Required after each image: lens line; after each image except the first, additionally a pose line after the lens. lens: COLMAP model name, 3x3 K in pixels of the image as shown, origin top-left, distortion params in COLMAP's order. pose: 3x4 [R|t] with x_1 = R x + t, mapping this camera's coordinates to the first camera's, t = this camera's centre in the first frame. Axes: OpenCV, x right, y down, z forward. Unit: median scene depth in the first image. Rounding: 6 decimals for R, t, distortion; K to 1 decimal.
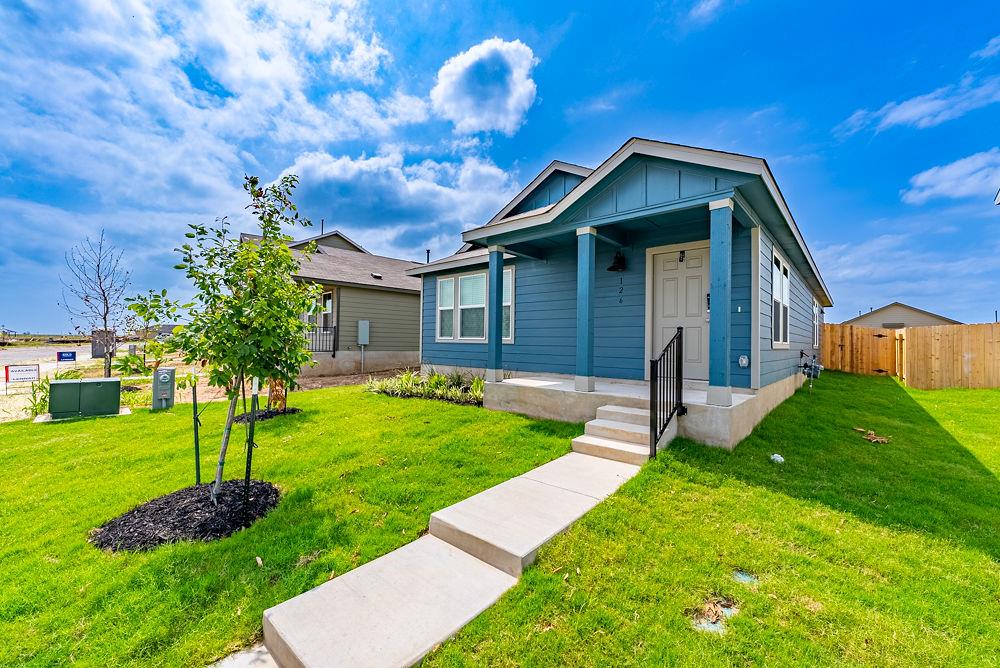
lens RADIAL K [[409.3, 0, 500.0], [0, 409.3, 334.0], [0, 0, 1]] dist [-0.000069, -0.000013]
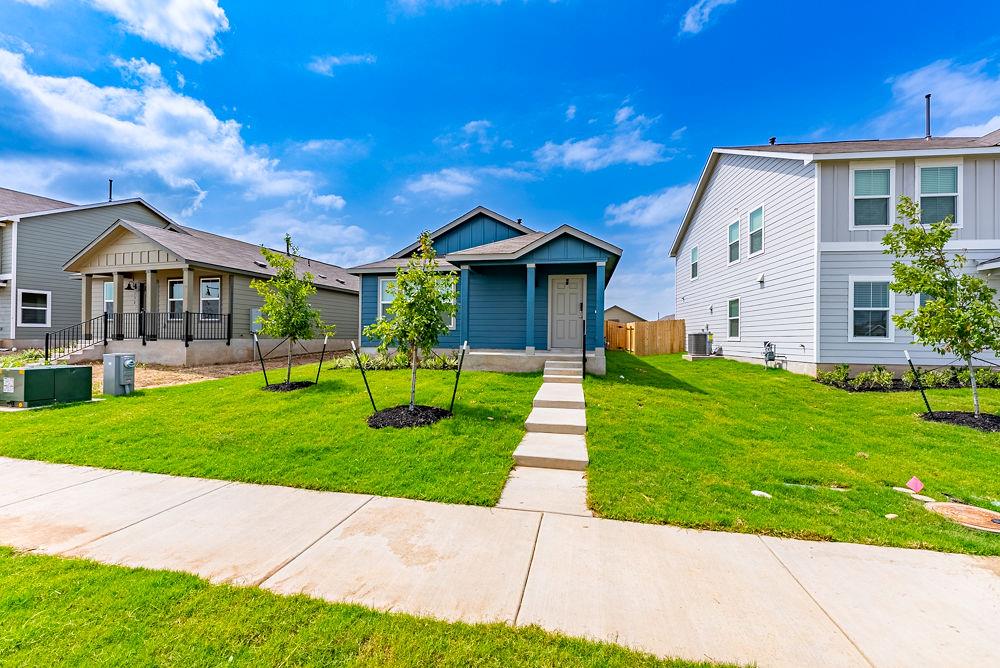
lens RADIAL K [[416.5, 0, 500.0], [0, 416.5, 334.0], [0, 0, 1]] dist [0.021324, -0.000261]
pose [[0.859834, -0.002623, 0.510567, -0.509400], [-0.008264, 0.999784, 0.019052, 0.007353], [-0.510507, -0.020601, 0.859627, -0.304190]]
